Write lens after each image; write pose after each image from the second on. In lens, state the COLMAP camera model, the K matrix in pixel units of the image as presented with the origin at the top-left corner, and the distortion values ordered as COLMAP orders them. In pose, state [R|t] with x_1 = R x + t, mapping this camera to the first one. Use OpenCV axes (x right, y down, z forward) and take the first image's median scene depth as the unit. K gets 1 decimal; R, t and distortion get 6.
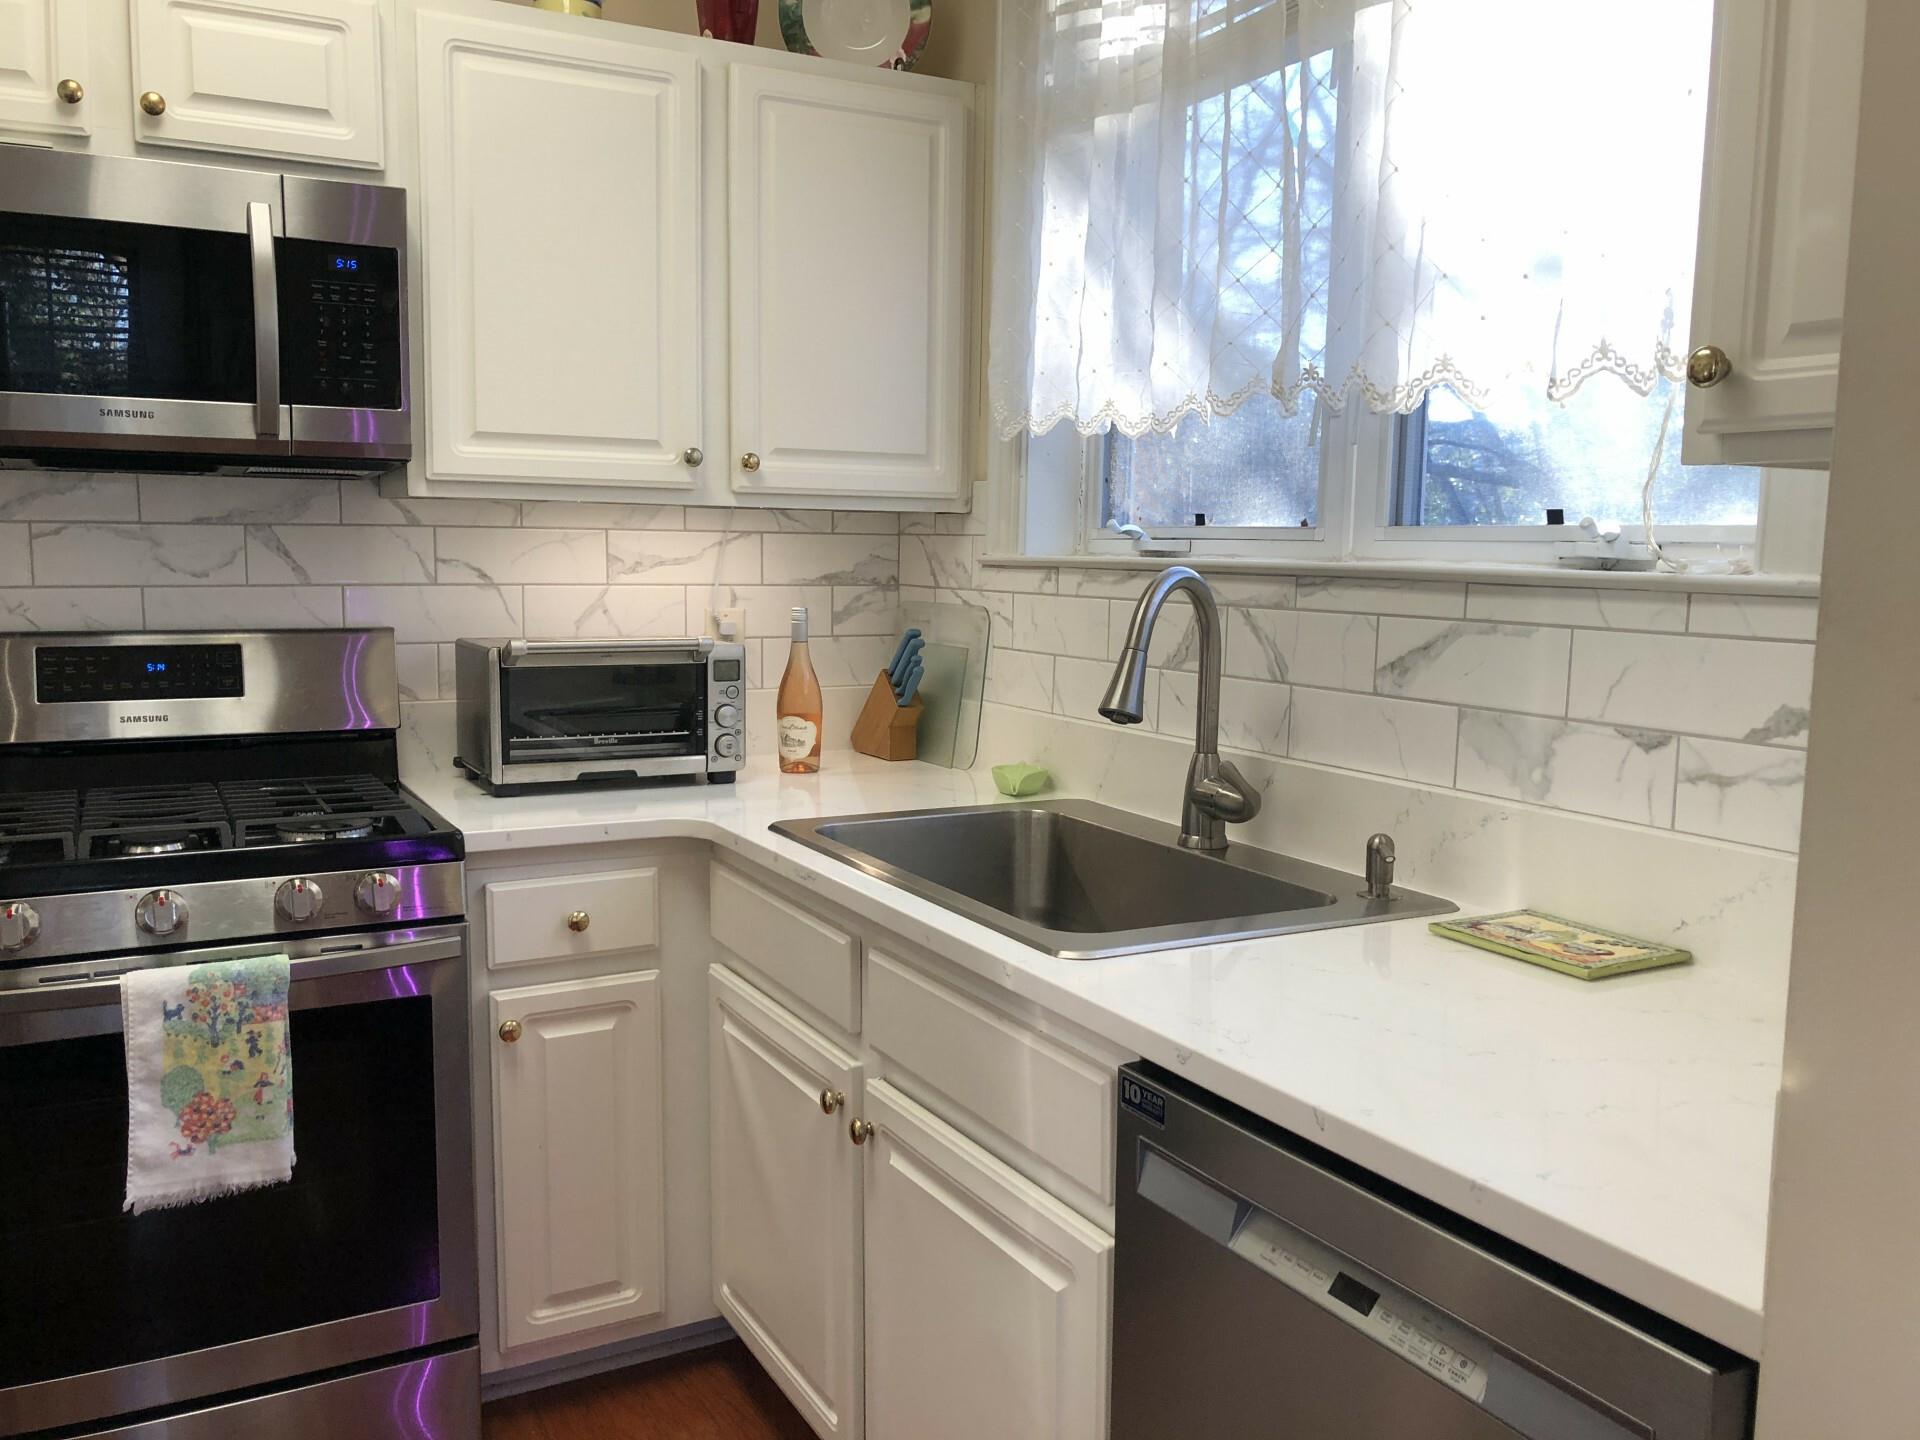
lens RADIAL K [[1523.7, 0, 953.0], [0, 1523.7, 714.3], [0, 0, 1]] dist [0.002192, 0.011363]
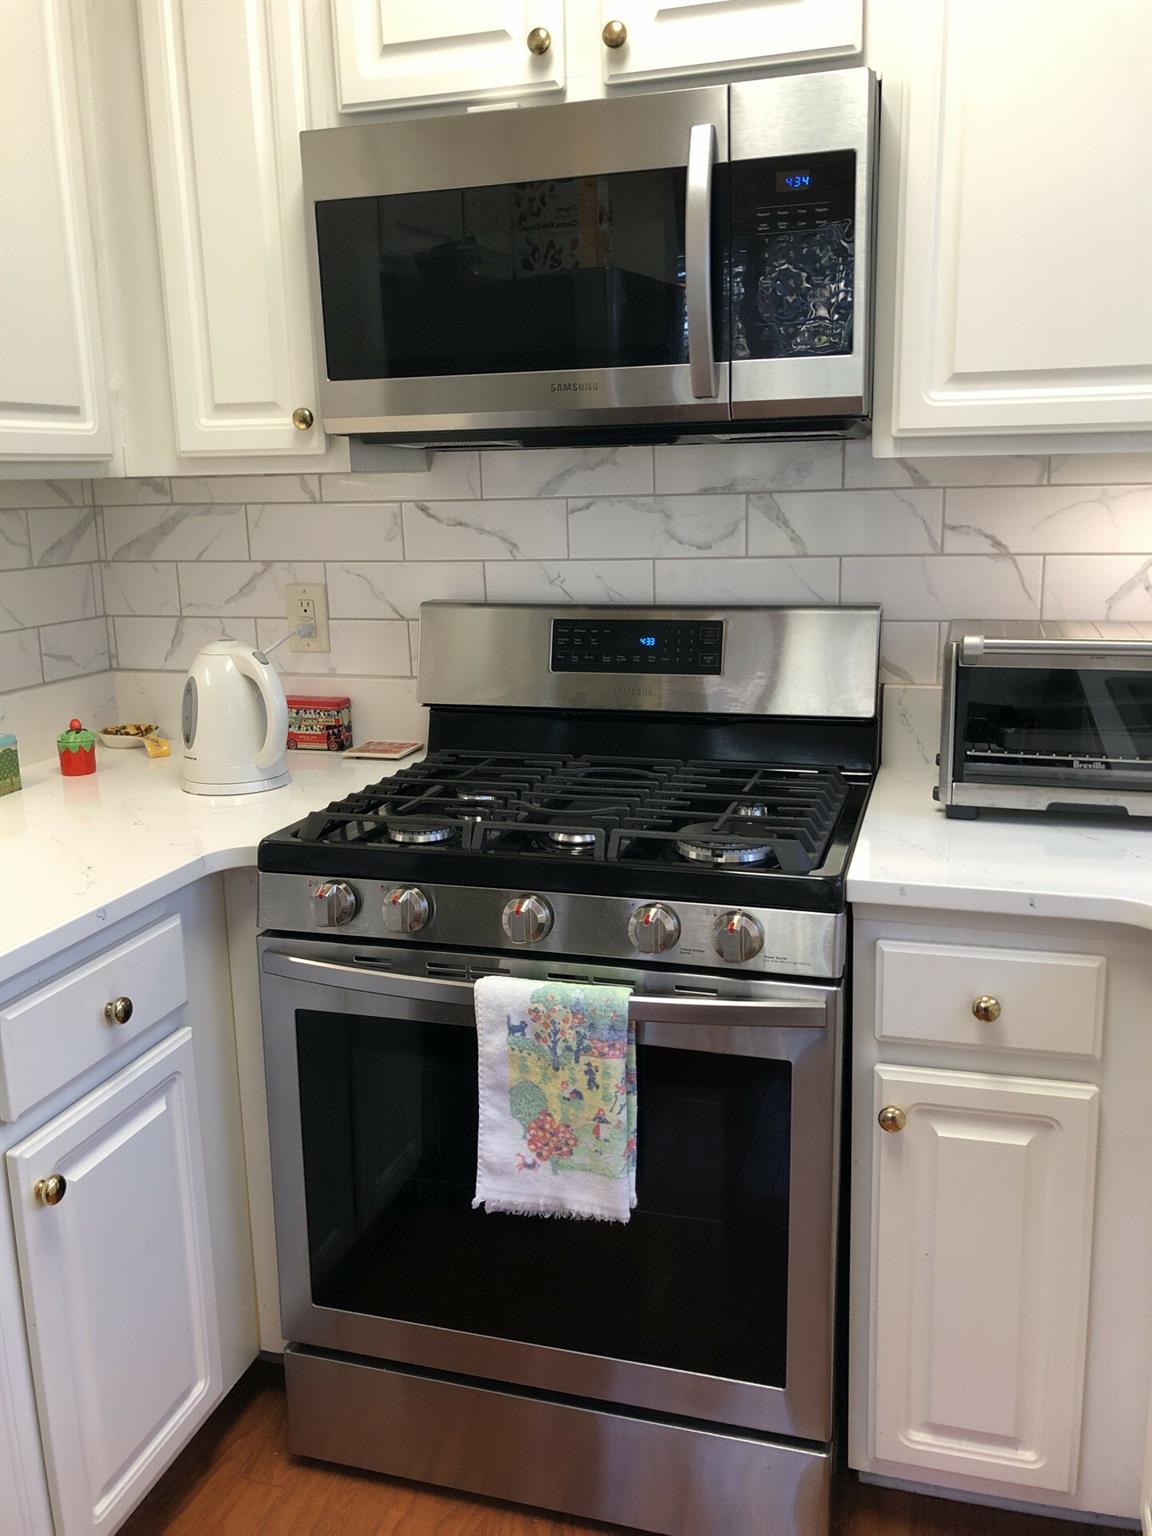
lens RADIAL K [[1257.5, 0, 585.3], [0, 1257.5, 760.0], [0, 0, 1]] dist [0.071574, -0.108728]
pose [[0.718807, 0.123753, -0.684106, 0.036037], [-0.047434, 0.990466, 0.129333, -0.065151], [0.693589, -0.060516, 0.717824, 0.400996]]
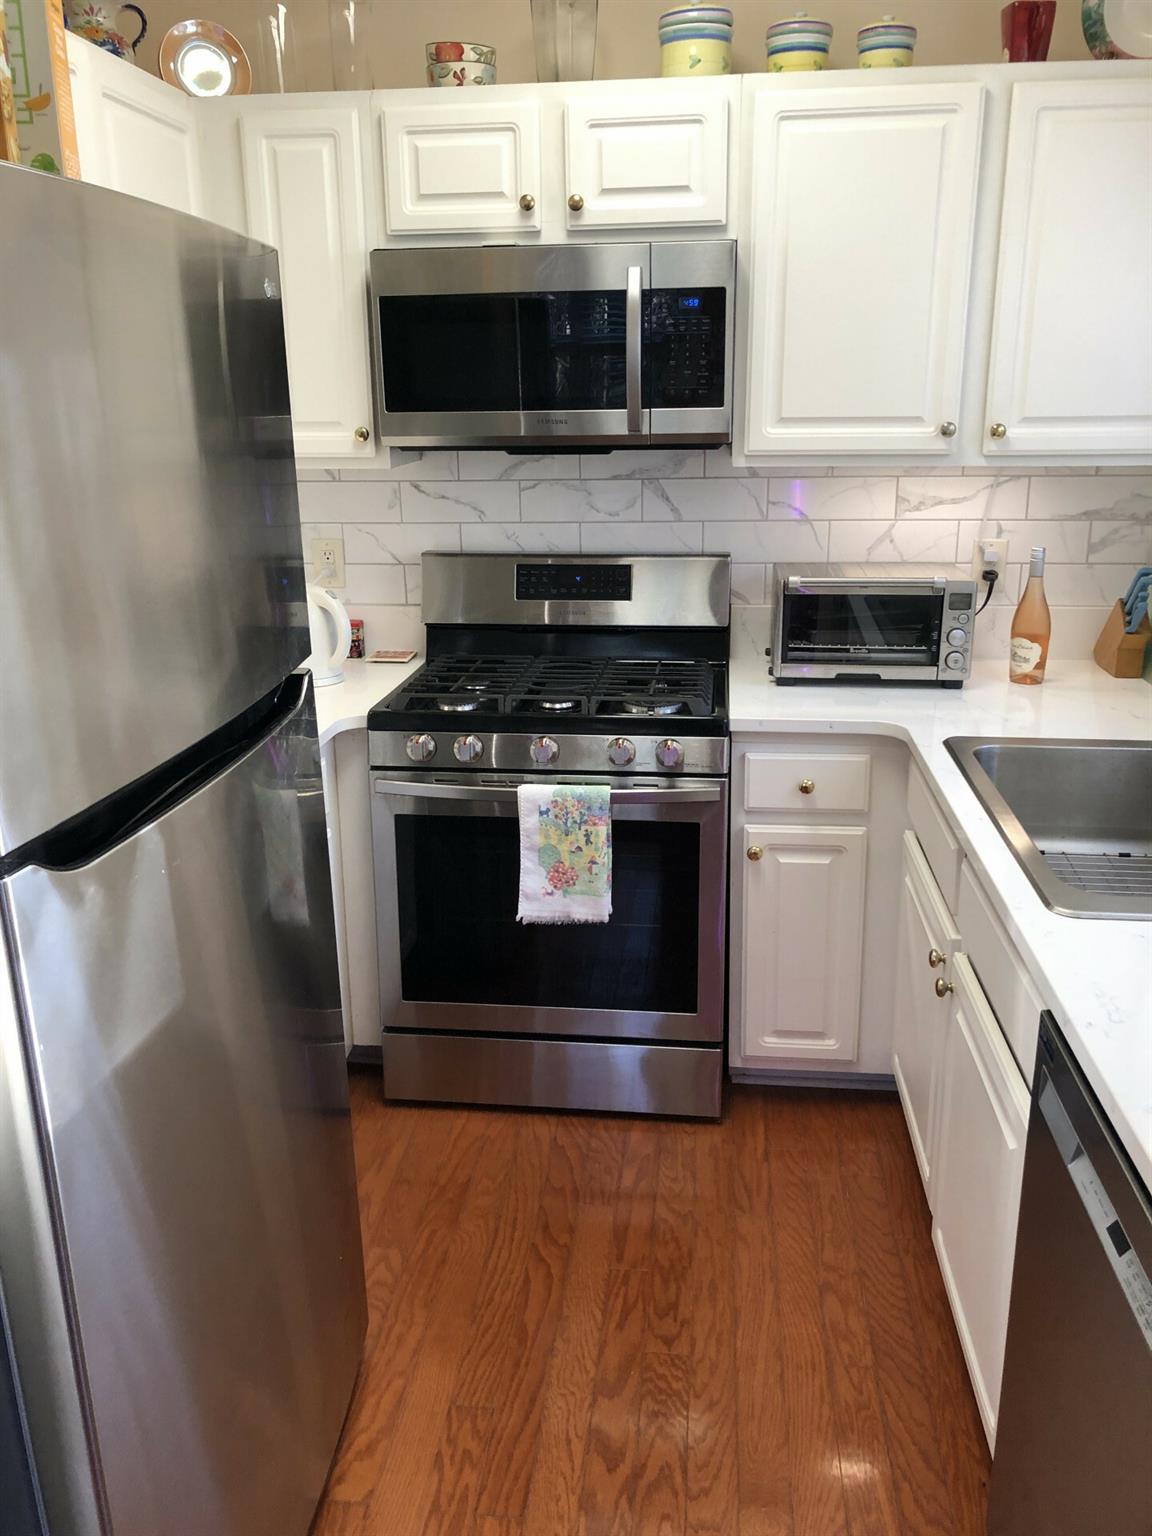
lens RADIAL K [[1197.3, 0, 570.1], [0, 1197.3, 757.5], [0, 0, 1]] dist [0.127001, -0.272854]
pose [[0.818864, 0.142501, -0.556018, 0.191200], [-0.039243, 0.980325, 0.193451, -0.097560], [0.572645, -0.136590, 0.808344, -0.019916]]
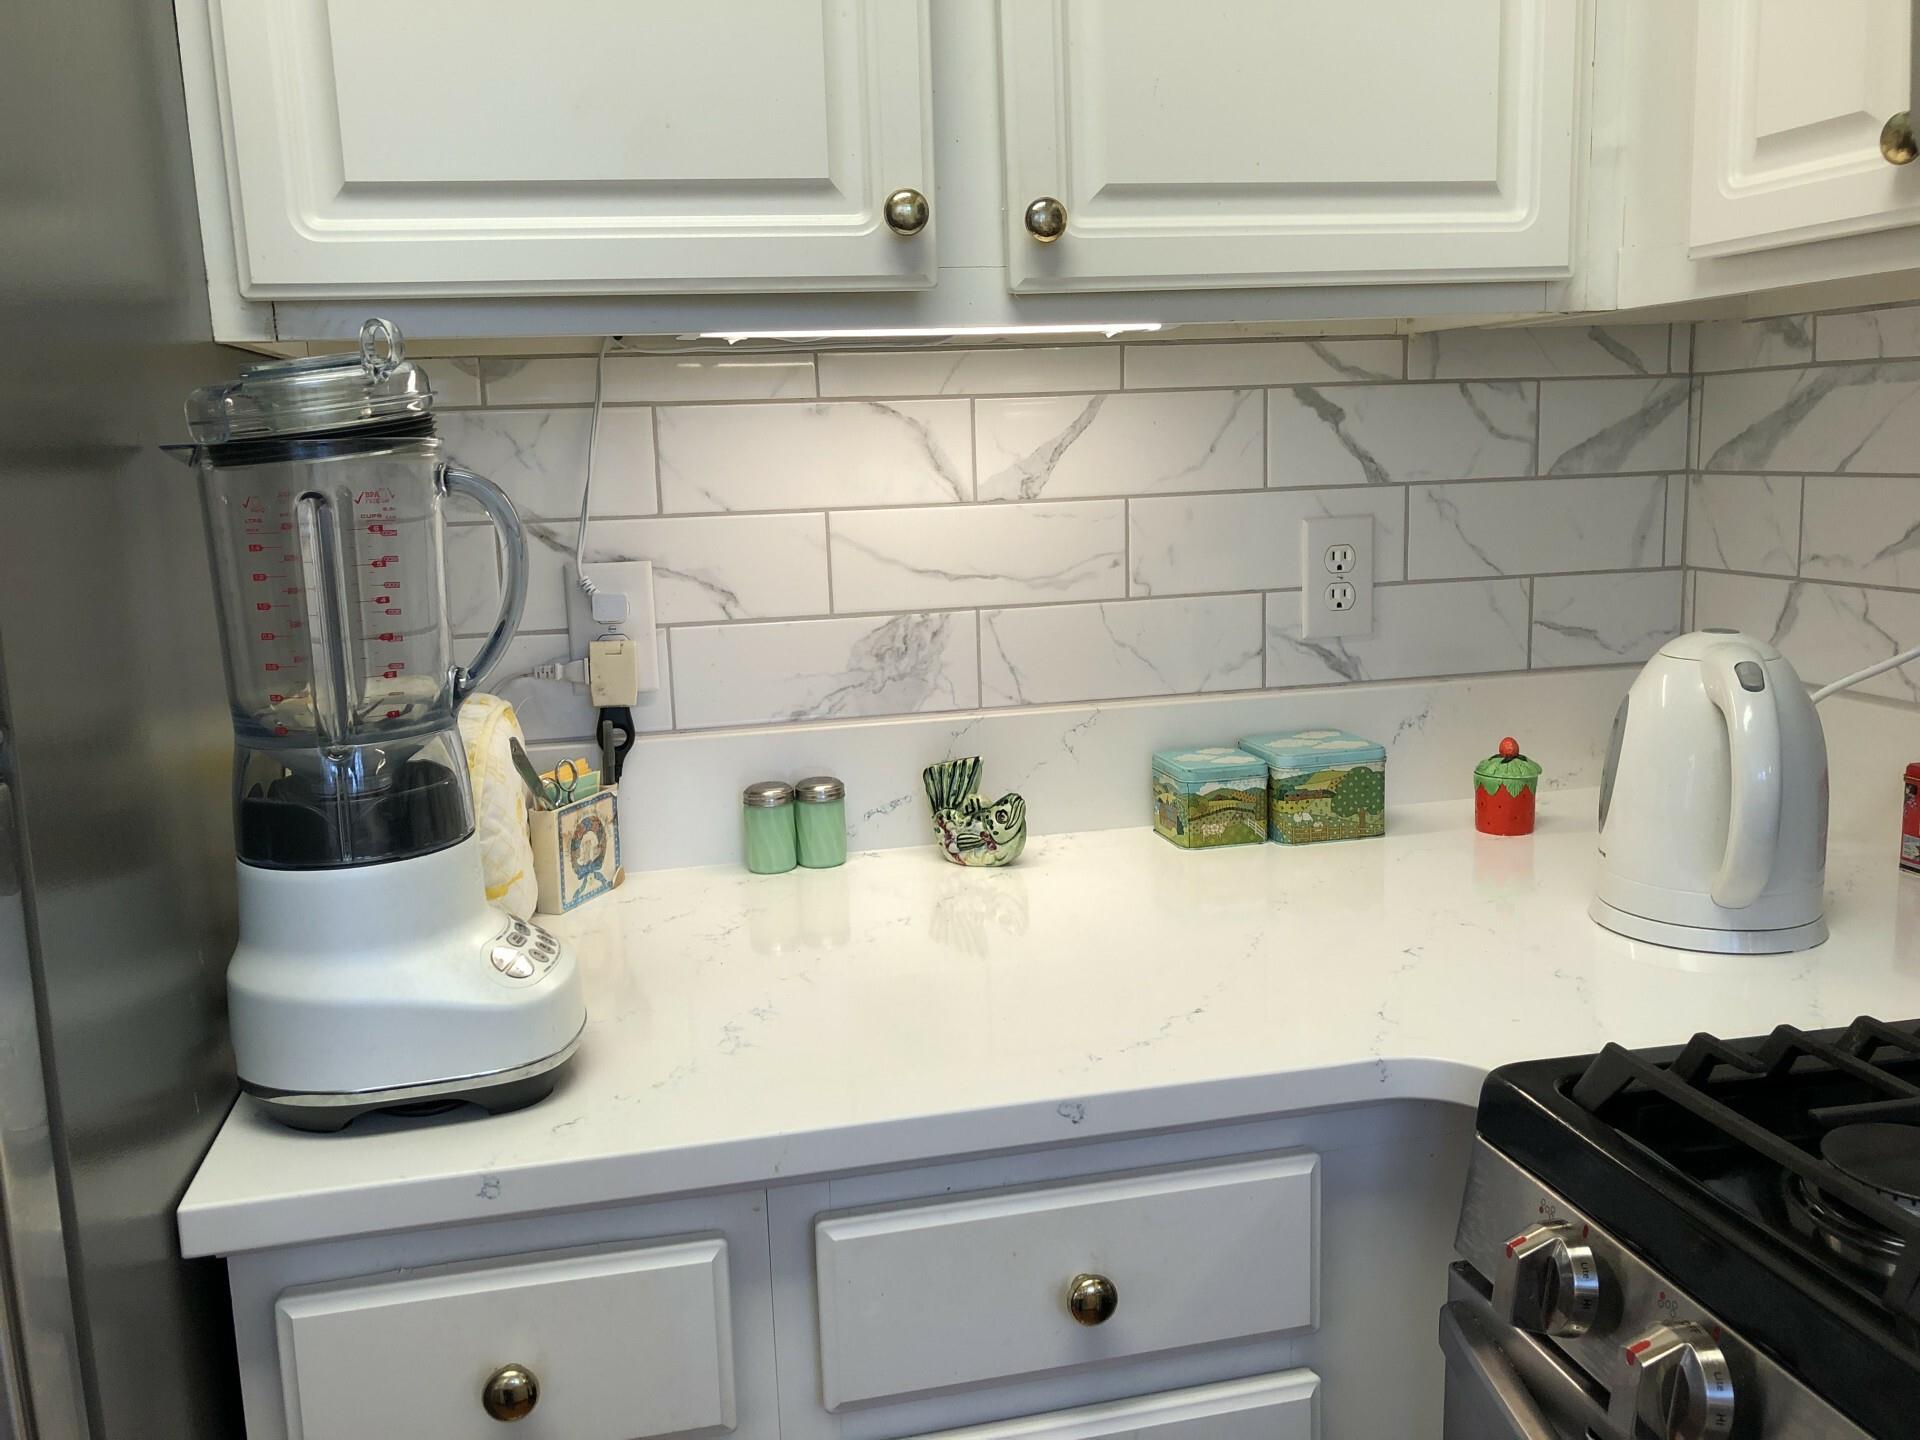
lens RADIAL K [[1571.8, 0, 963.5], [0, 1571.8, 712.2], [0, 0, 1]] dist [0.071574, -0.108728]
pose [[-0.251450, 0.163371, -0.953983, -0.180741], [-0.077226, 0.979122, 0.188031, -0.076927], [0.964784, 0.120952, -0.233584, 0.758022]]
